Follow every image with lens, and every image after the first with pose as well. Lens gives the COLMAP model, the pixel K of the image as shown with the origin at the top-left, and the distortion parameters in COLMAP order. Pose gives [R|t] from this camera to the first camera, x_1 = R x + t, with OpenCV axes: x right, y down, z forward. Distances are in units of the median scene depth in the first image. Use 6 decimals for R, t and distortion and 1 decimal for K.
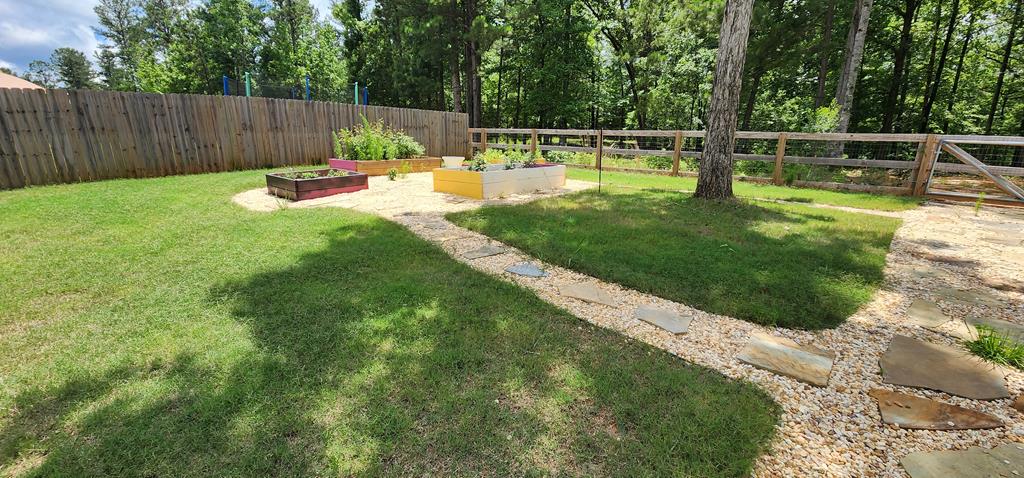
lens RADIAL K [[418.1, 0, 501.2], [0, 418.1, 240.2], [0, 0, 1]] dist [0.001787, -0.000047]
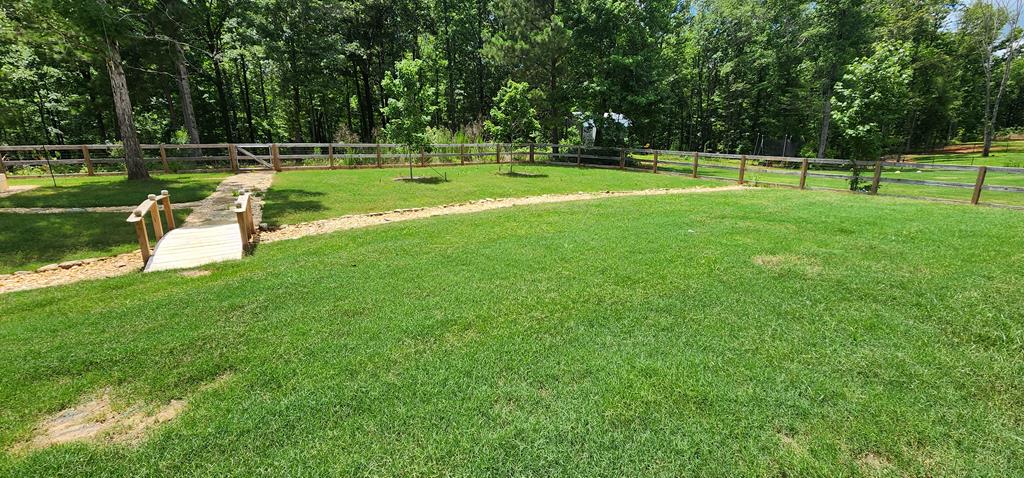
lens RADIAL K [[418.1, 0, 501.2], [0, 418.1, 240.2], [0, 0, 1]] dist [0.001787, -0.000047]
pose [[0.299971, -0.243361, 0.922384, -0.738318], [0.253276, 0.952528, 0.168945, 0.228043], [-0.919711, 0.182939, 0.347368, -1.019062]]
